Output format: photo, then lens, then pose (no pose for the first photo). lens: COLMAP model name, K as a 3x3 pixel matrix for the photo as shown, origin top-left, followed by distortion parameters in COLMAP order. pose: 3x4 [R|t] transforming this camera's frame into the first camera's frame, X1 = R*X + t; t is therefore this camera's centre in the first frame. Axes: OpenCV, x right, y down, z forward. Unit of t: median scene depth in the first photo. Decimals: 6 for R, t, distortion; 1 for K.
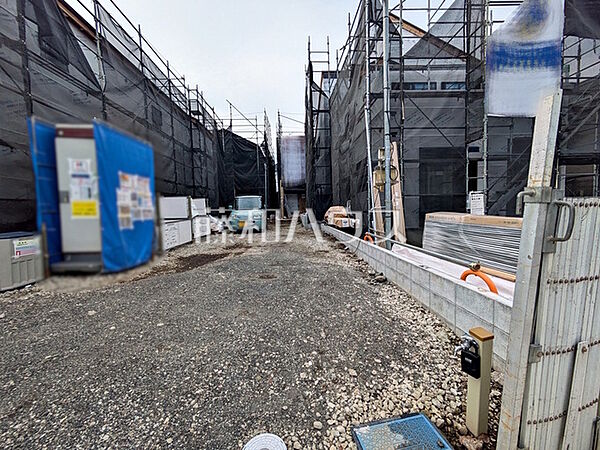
lens RADIAL K [[236.8, 0, 300.0], [0, 236.8, 225.0], [0, 0, 1]] dist [-0.011899, 0.000276]
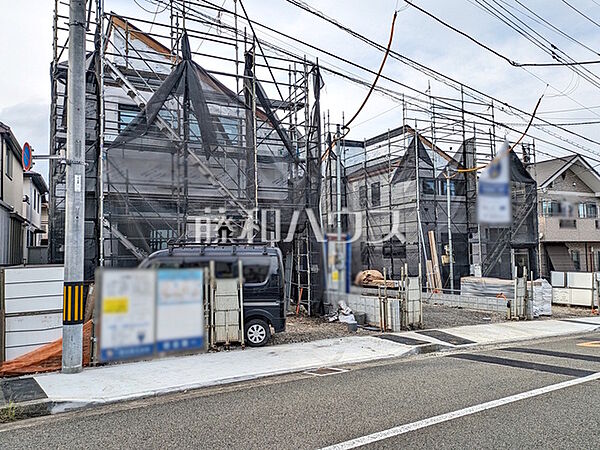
lens RADIAL K [[462.7, 0, 300.0], [0, 462.7, 225.0], [0, 0, 1]] dist [0.067861, -0.000362]
pose [[0.916037, 0.042279, 0.398858, -0.881340], [0.013326, 0.990672, -0.135617, 0.010150], [-0.400871, 0.129546, 0.906929, -0.788630]]
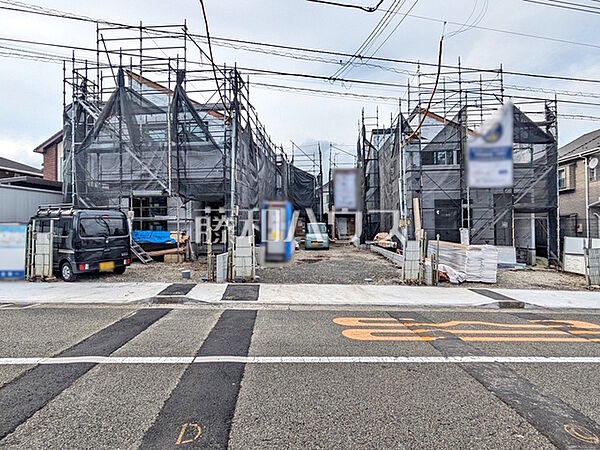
lens RADIAL K [[286.9, 0, 300.0], [0, 286.9, 225.0], [0, 0, 1]] dist [-0.000468, 0.000267]
pose [[0.990572, 0.015335, -0.136133, -0.084953], [-0.025171, 0.997170, -0.070834, 0.008070], [0.134662, 0.073593, 0.988155, -0.640535]]
